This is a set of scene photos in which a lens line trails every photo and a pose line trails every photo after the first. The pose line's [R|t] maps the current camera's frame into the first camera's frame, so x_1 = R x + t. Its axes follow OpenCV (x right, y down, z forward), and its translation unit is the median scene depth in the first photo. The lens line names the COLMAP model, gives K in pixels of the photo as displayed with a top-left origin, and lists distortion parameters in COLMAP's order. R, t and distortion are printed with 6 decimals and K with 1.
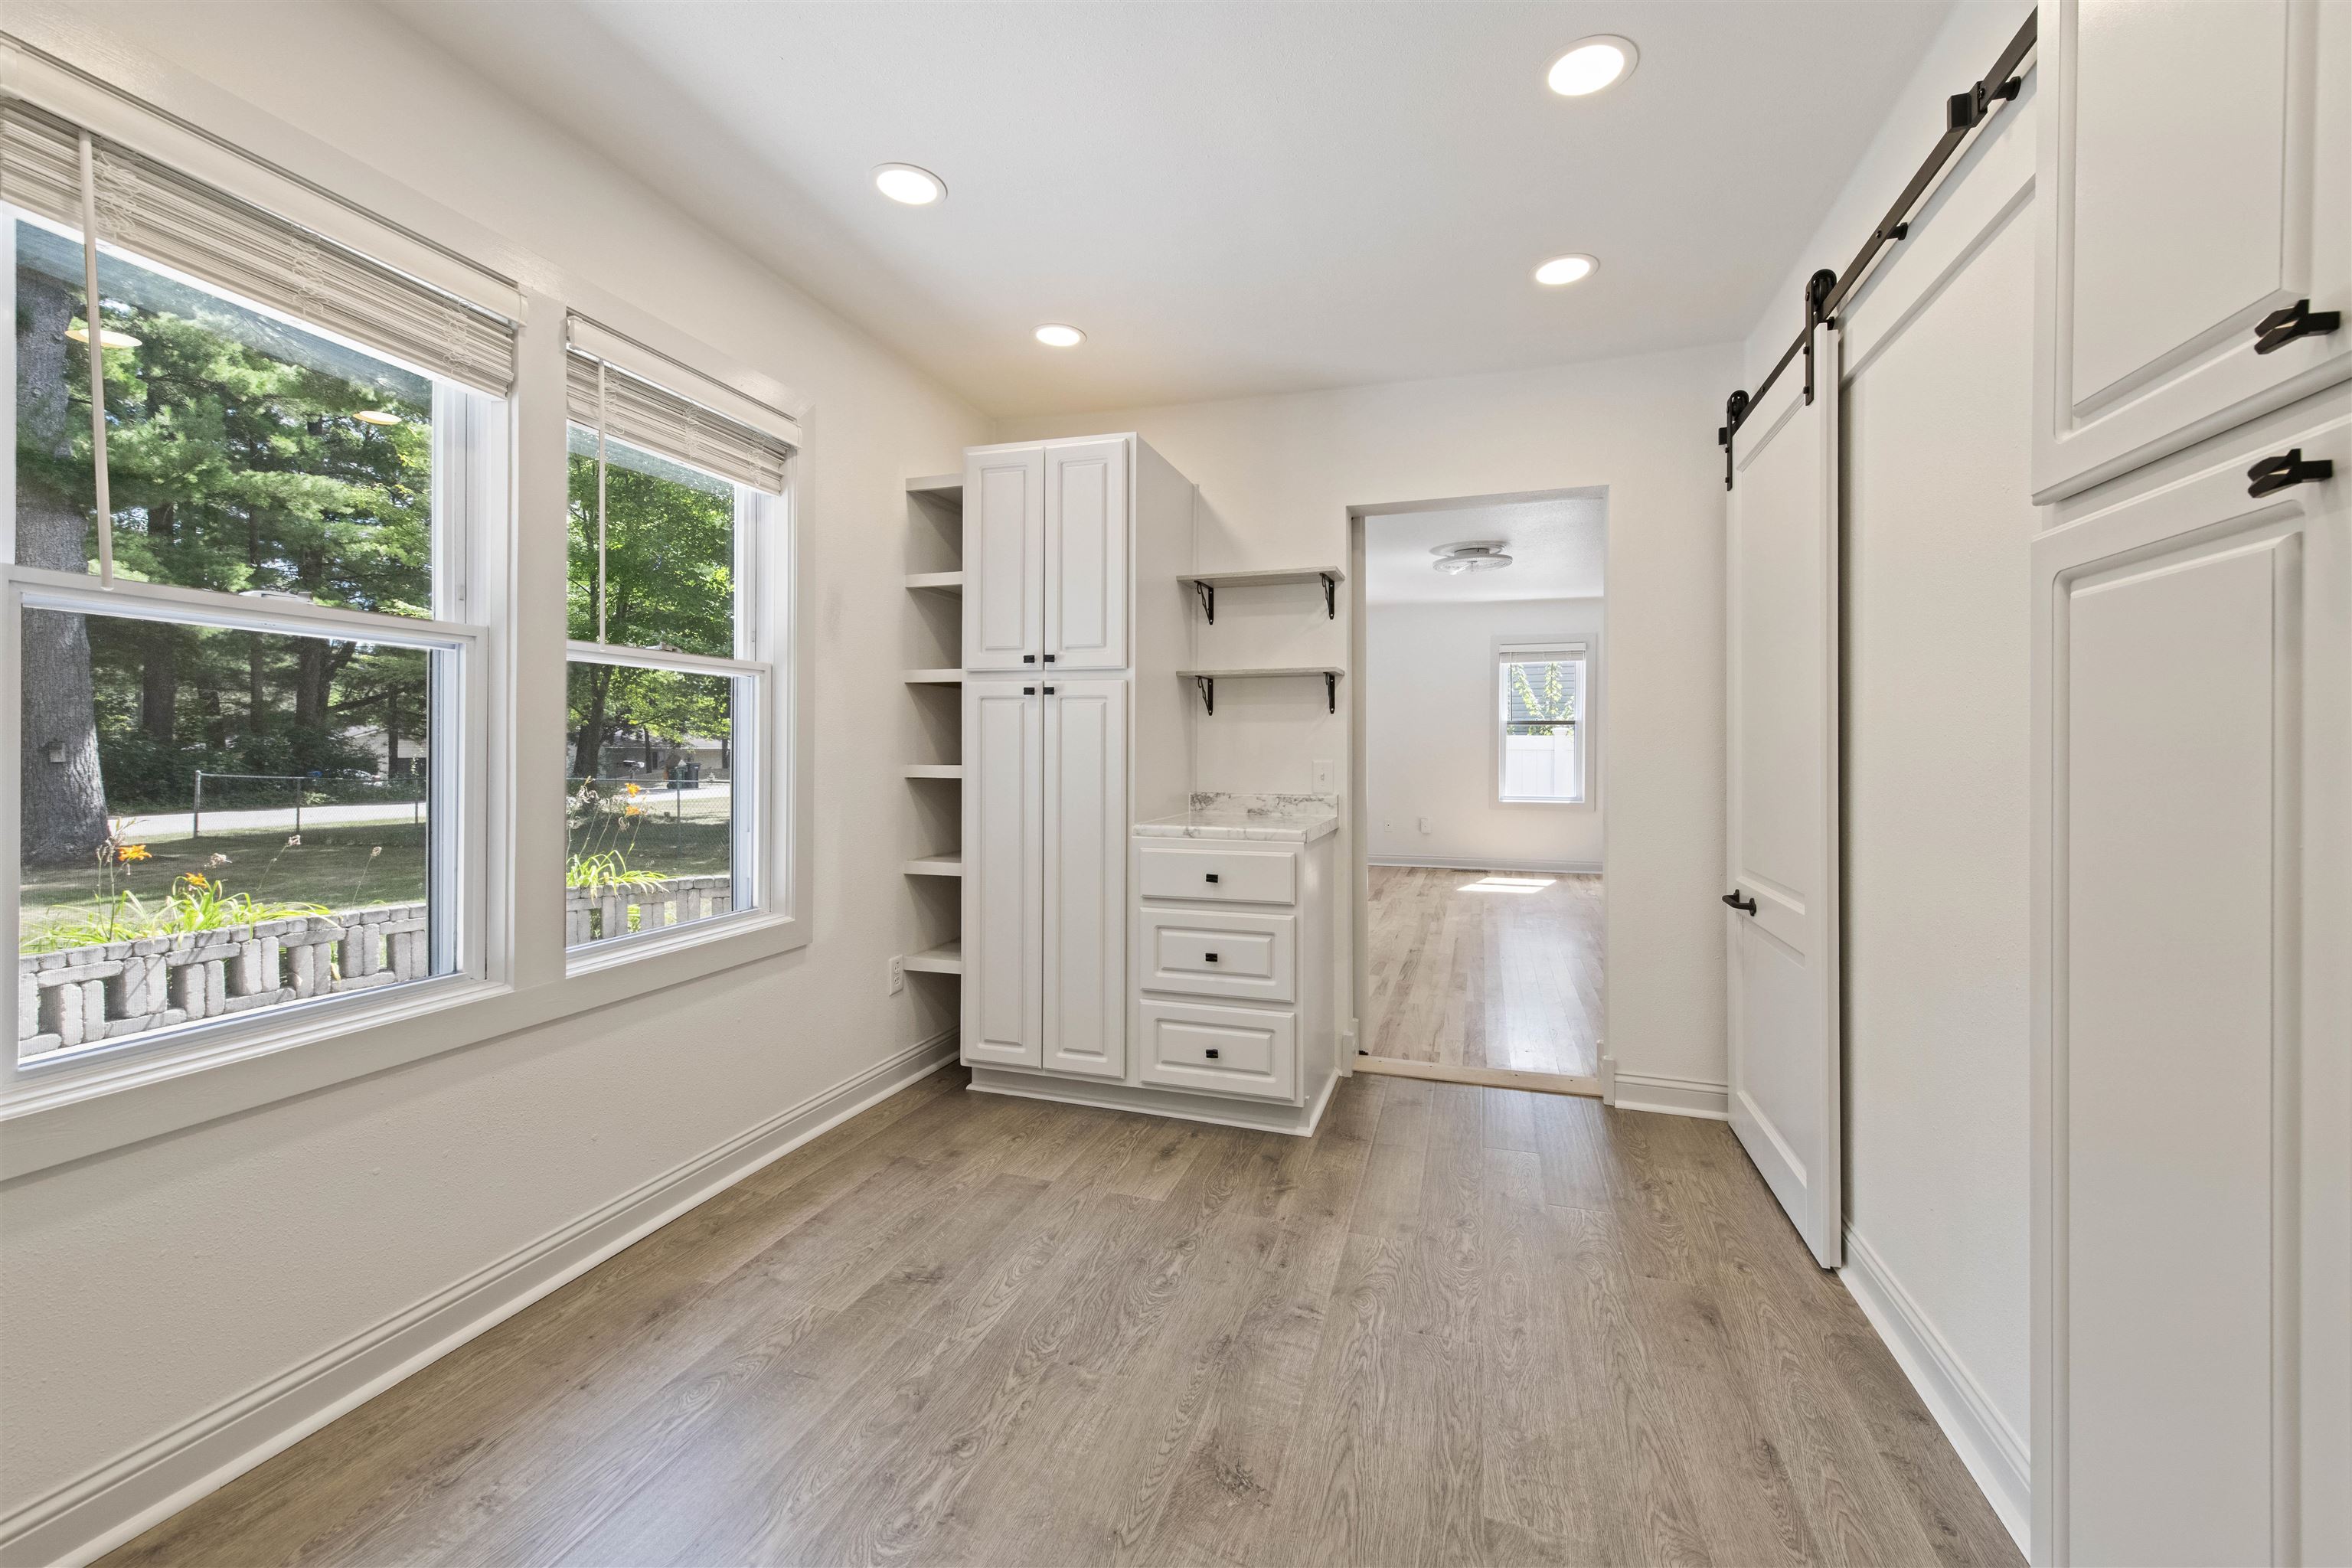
lens RADIAL K [[952.8, 0, 1186.4], [0, 952.8, 768.0], [0, 0, 1]] dist [0.002670, -0.000072]
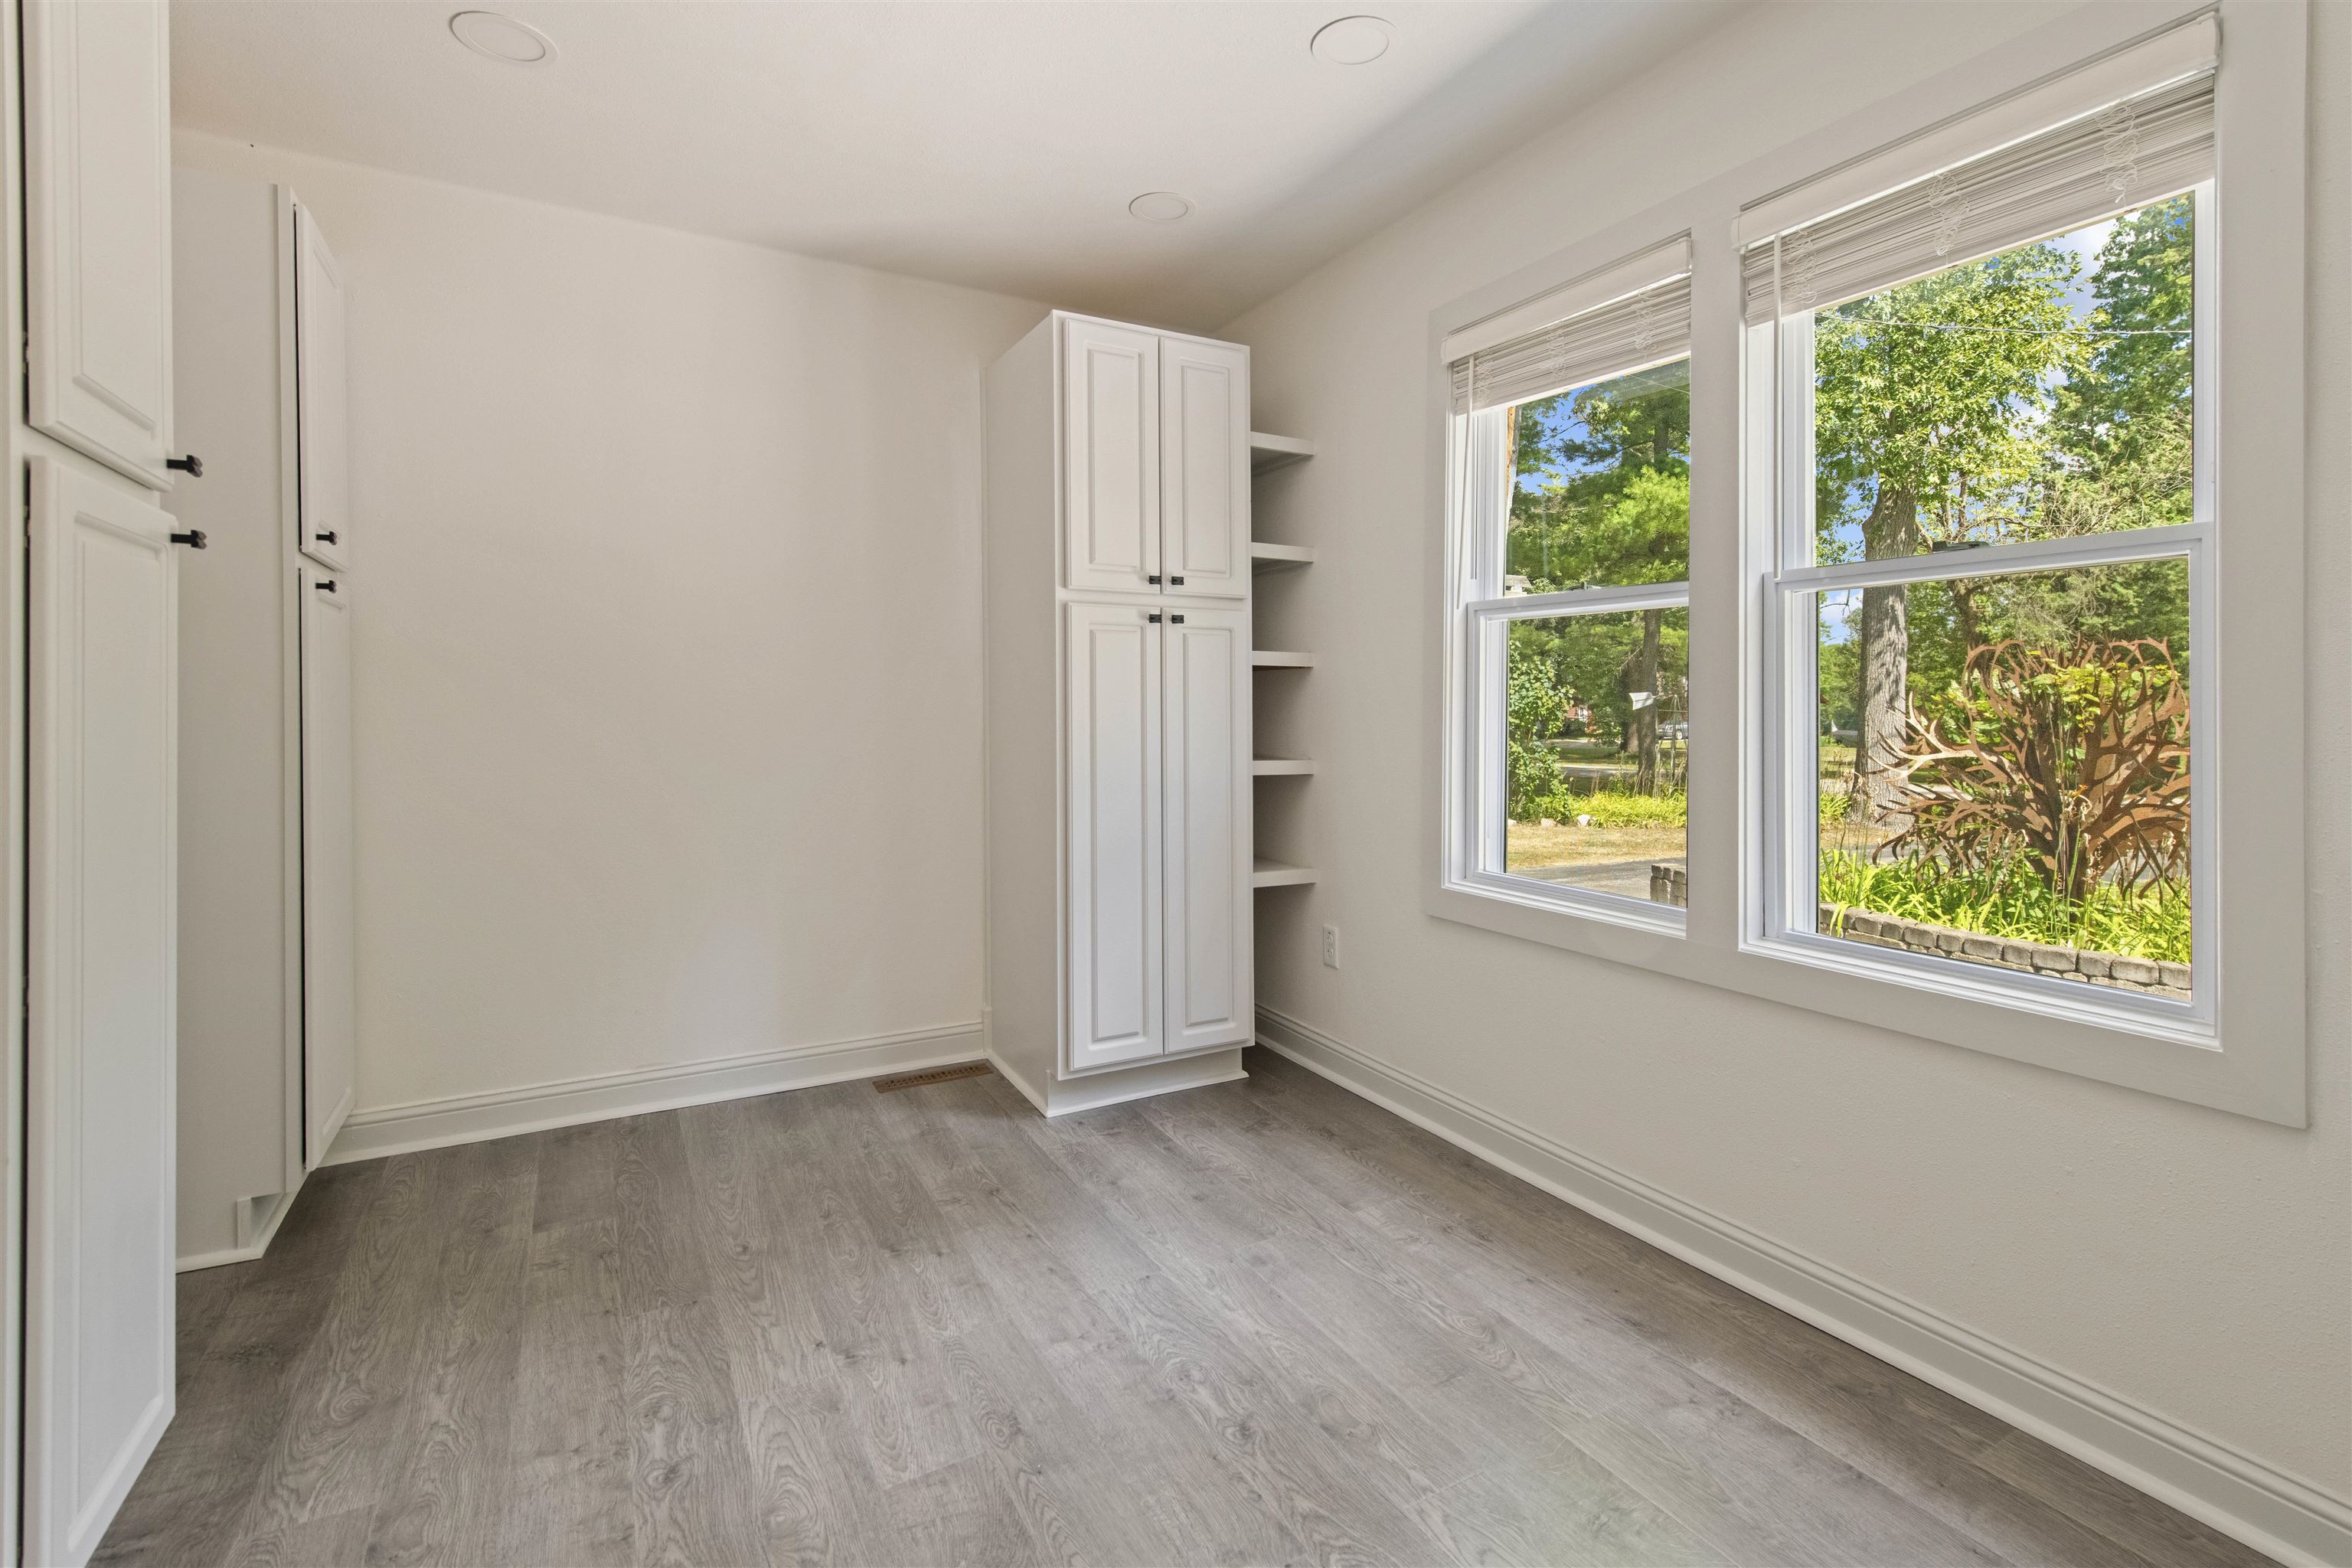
lens RADIAL K [[1065.0, 0, 1180.7], [0, 1065.0, 710.3], [0, 0, 1]] dist [-0.005967, -0.000560]
pose [[-0.694852, -0.010416, -0.719077, 0.505407], [-0.027234, 0.999559, 0.011837, -0.001290], [0.718637, 0.027808, -0.694829, 1.503444]]
